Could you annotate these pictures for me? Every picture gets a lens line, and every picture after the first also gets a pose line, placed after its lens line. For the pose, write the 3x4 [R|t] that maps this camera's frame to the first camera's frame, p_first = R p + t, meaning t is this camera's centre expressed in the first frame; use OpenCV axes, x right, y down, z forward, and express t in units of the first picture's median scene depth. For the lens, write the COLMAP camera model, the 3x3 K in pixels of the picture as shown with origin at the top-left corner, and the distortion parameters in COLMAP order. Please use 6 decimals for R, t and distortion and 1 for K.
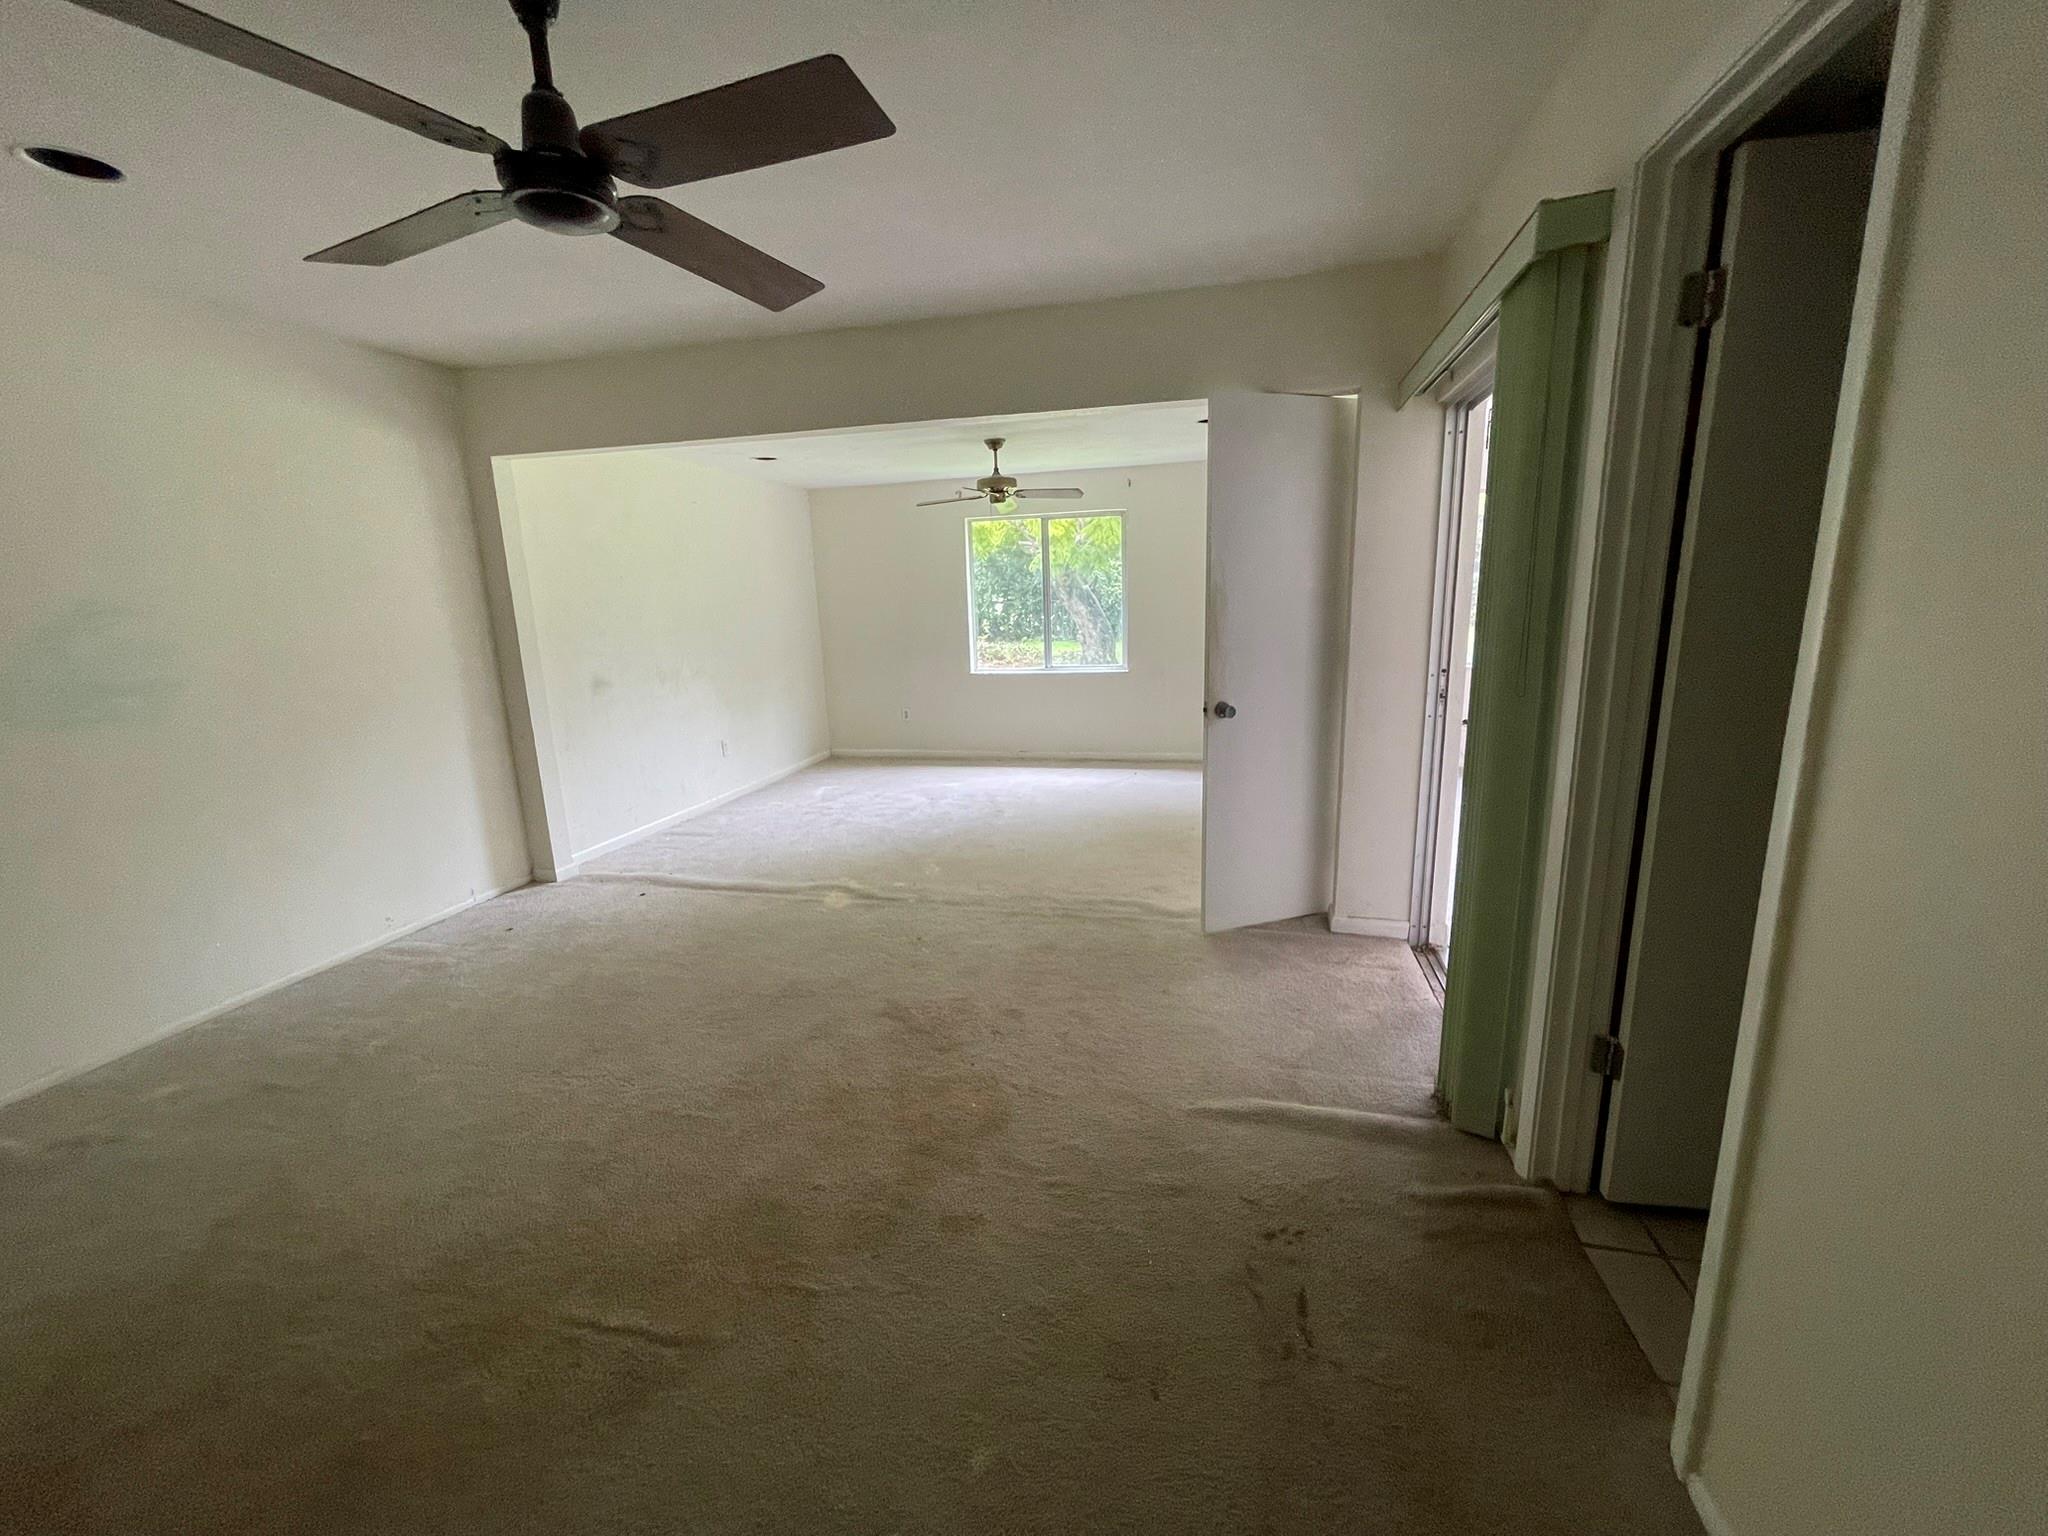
lens RADIAL K [[827.5, 0, 1020.2], [0, 827.5, 774.5], [0, 0, 1]] dist [-0.001673, 0.000432]
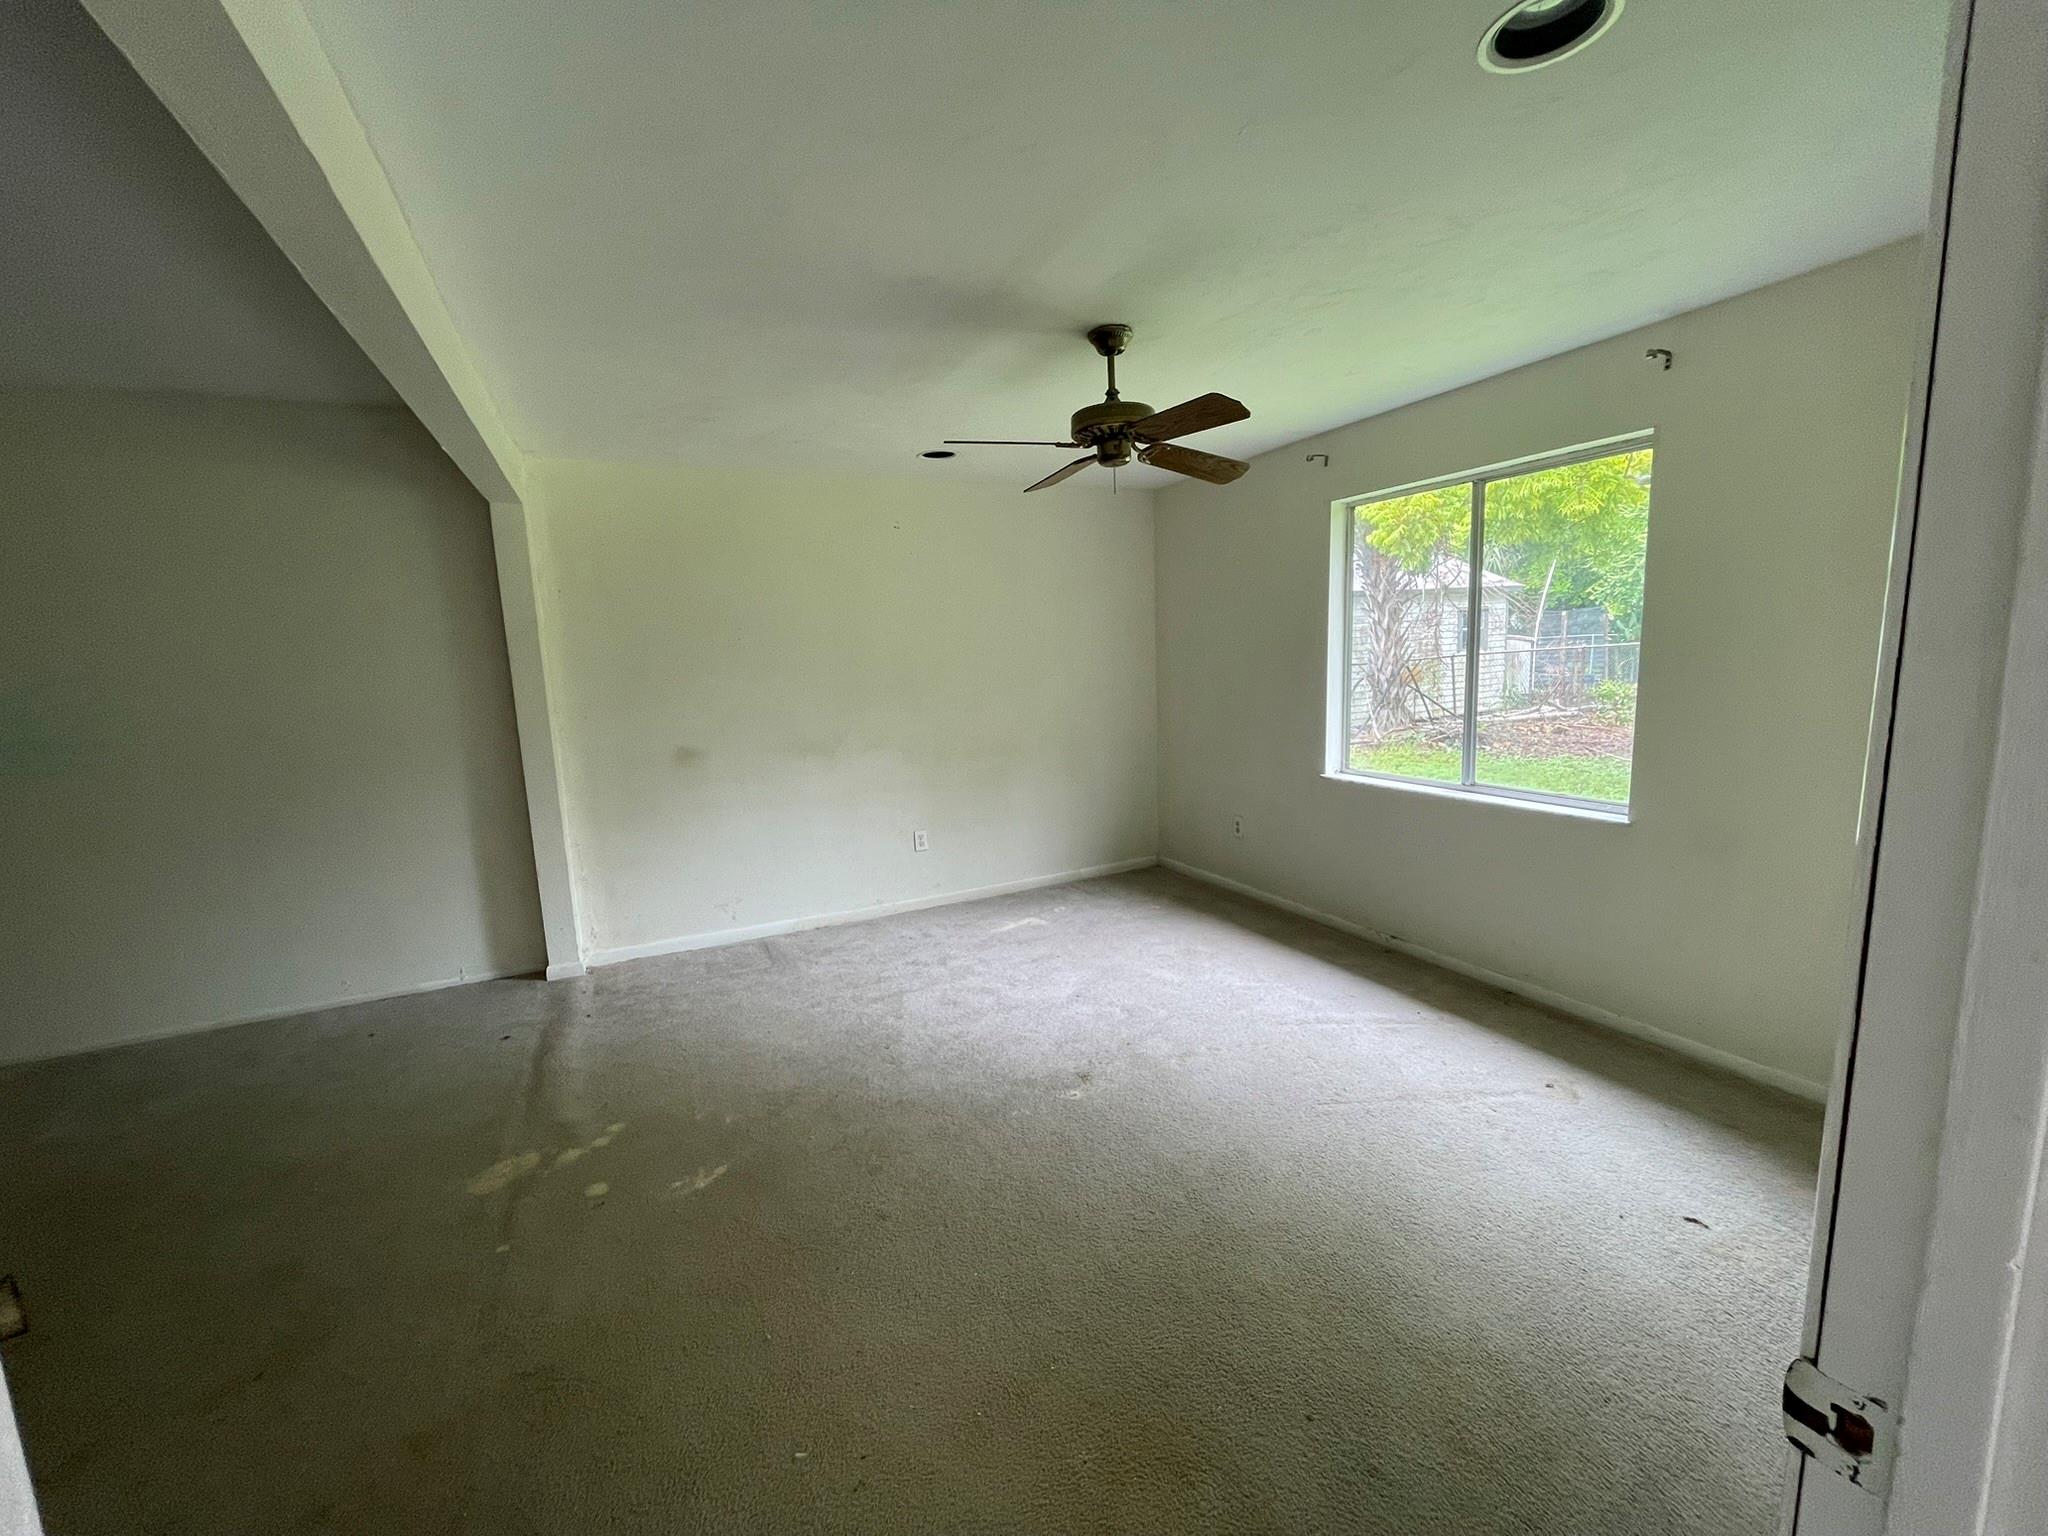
lens RADIAL K [[823.6, 0, 1022.1], [0, 823.6, 773.0], [0, 0, 1]] dist [-0.001746, 0.000160]
pose [[0.631767, 0.121955, -0.765505, 0.349979], [-0.145722, 0.988625, 0.037237, -0.169872], [0.761338, 0.088026, 0.642352, 0.711169]]
